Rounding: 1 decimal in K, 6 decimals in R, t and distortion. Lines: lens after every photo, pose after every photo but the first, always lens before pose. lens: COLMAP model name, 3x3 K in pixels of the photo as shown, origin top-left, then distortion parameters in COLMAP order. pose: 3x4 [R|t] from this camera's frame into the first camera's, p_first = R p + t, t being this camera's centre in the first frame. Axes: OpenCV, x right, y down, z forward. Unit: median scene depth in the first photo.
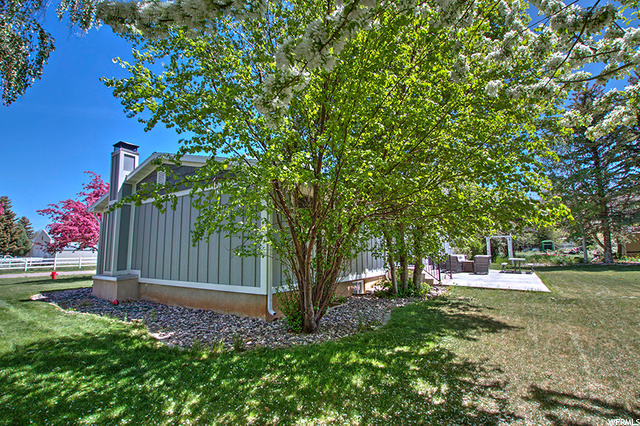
lens RADIAL K [[294.5, 0, 320.0], [0, 294.5, 213.0], [0, 0, 1]] dist [-0.047386, 0.009946]
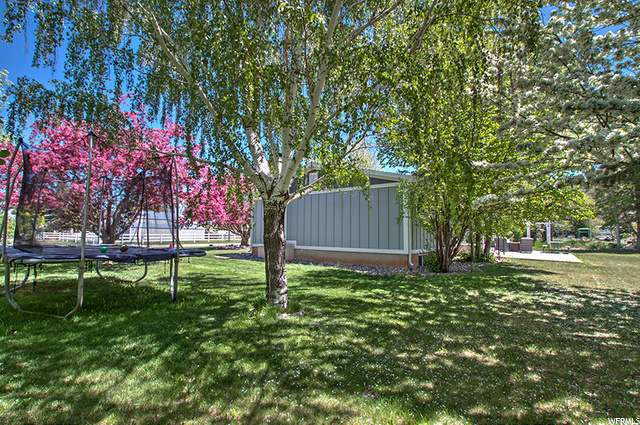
lens RADIAL K [[294.5, 0, 320.0], [0, 294.5, 212.5], [0, 0, 1]] dist [-0.047386, 0.009946]
pose [[0.996623, 0.017876, -0.080146, -0.155911], [-0.013327, 0.998289, 0.056940, -0.014090], [0.081027, -0.055680, 0.995155, -0.199367]]
